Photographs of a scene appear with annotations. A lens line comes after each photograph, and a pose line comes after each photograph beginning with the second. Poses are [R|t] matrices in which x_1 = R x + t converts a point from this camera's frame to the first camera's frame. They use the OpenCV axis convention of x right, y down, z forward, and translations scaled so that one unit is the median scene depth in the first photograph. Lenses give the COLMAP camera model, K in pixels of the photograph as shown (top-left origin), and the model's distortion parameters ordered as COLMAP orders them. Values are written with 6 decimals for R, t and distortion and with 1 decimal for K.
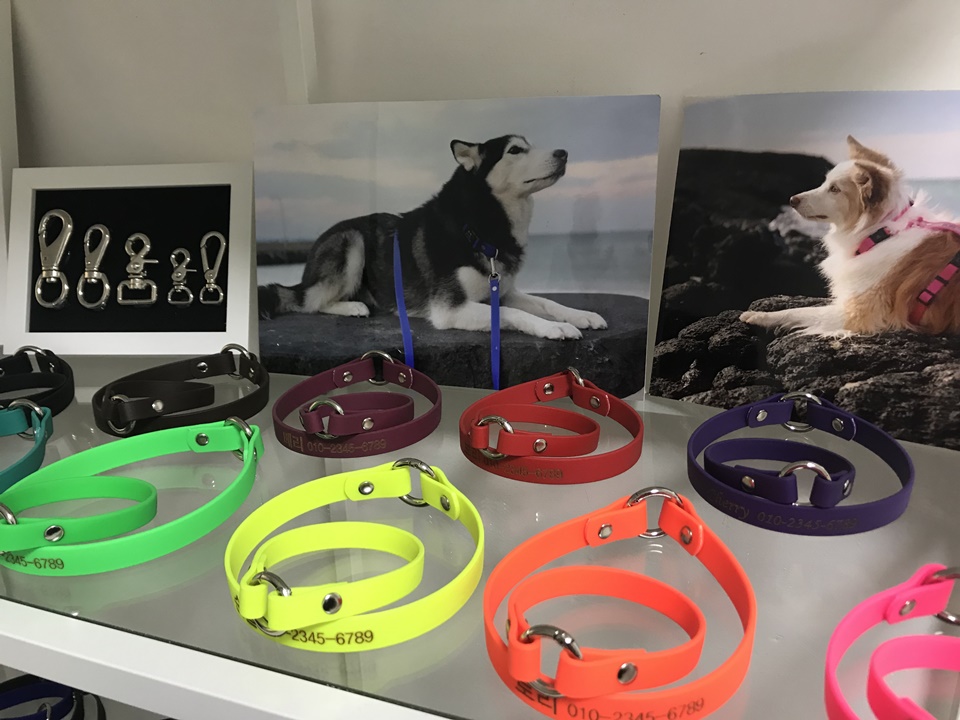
lens RADIAL K [[794.7, 0, 483.6], [0, 794.7, 359.0], [0, 0, 1]] dist [0.012890, -0.002041]
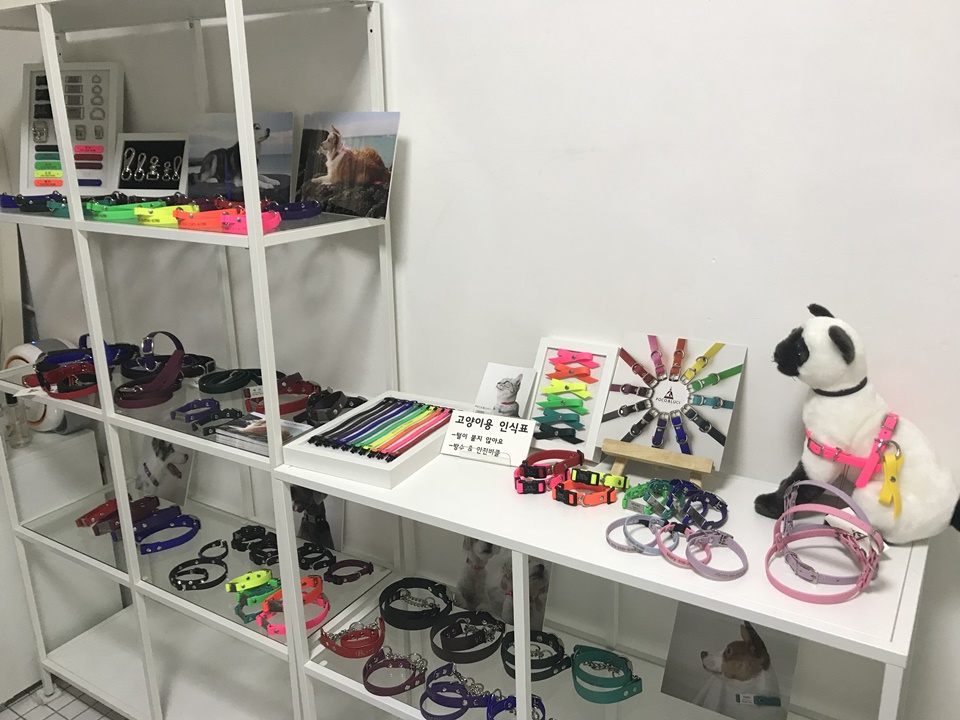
lens RADIAL K [[794.7, 0, 476.9], [0, 794.7, 360.1], [0, 0, 1]] dist [0.012890, -0.002041]
pose [[0.982646, 0.072586, -0.170700, 1.361310], [-0.075375, 0.997106, -0.009906, 0.562531], [0.169487, 0.022600, 0.985273, -1.765494]]
